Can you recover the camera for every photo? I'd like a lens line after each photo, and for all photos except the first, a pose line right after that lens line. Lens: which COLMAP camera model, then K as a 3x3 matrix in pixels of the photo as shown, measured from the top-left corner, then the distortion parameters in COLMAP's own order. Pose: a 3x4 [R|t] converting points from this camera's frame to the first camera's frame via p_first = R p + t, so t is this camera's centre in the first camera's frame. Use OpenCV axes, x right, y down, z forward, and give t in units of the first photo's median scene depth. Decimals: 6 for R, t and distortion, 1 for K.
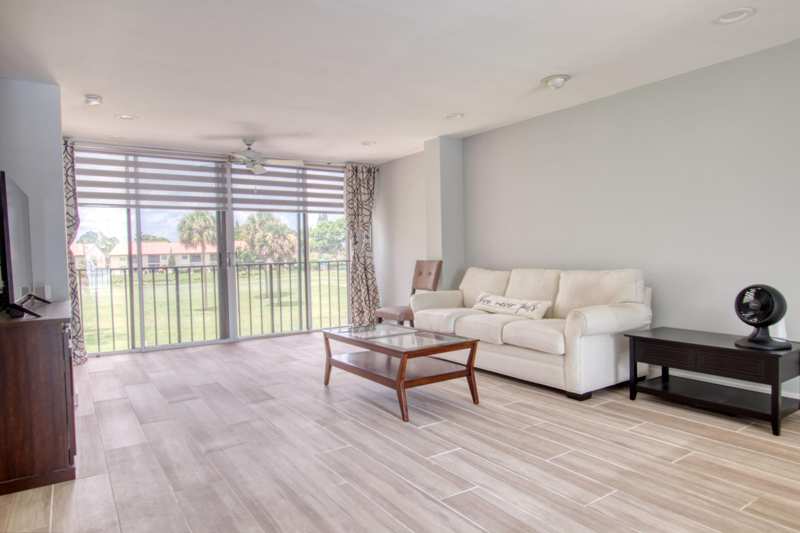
lens RADIAL K [[505.5, 0, 400.0], [0, 505.5, 266.5], [0, 0, 1]] dist [-0.014693, 0.001139]
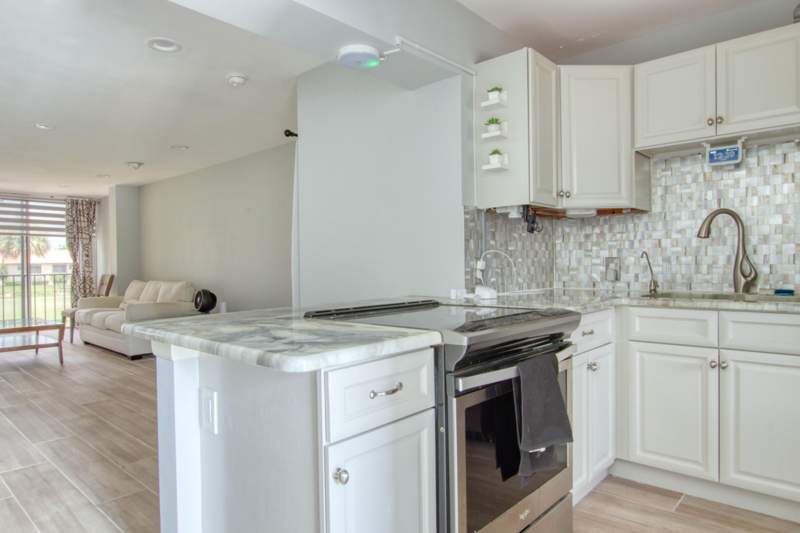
lens RADIAL K [[505.5, 0, 400.0], [0, 505.5, 266.5], [0, 0, 1]] dist [-0.014693, 0.001139]
pose [[0.973292, 0.013067, 0.229199, 0.464302], [-0.006681, 0.999568, -0.028615, -0.000511], [-0.229474, 0.026319, 0.972959, -0.455345]]
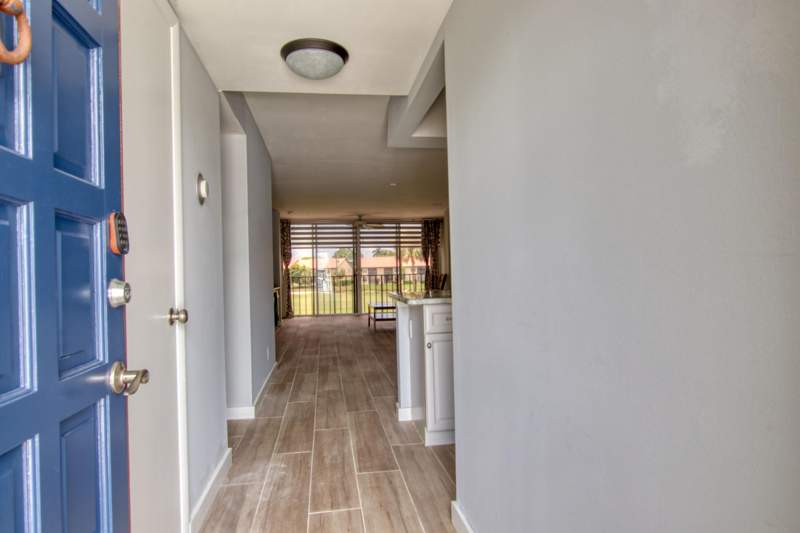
lens RADIAL K [[505.5, 0, 400.0], [0, 505.5, 266.5], [0, 0, 1]] dist [-0.014693, 0.001139]
pose [[0.902299, -0.000947, -0.431110, 0.657004], [-0.009528, 0.999709, -0.022139, 0.003460], [0.431005, 0.024084, 0.902028, -0.708227]]
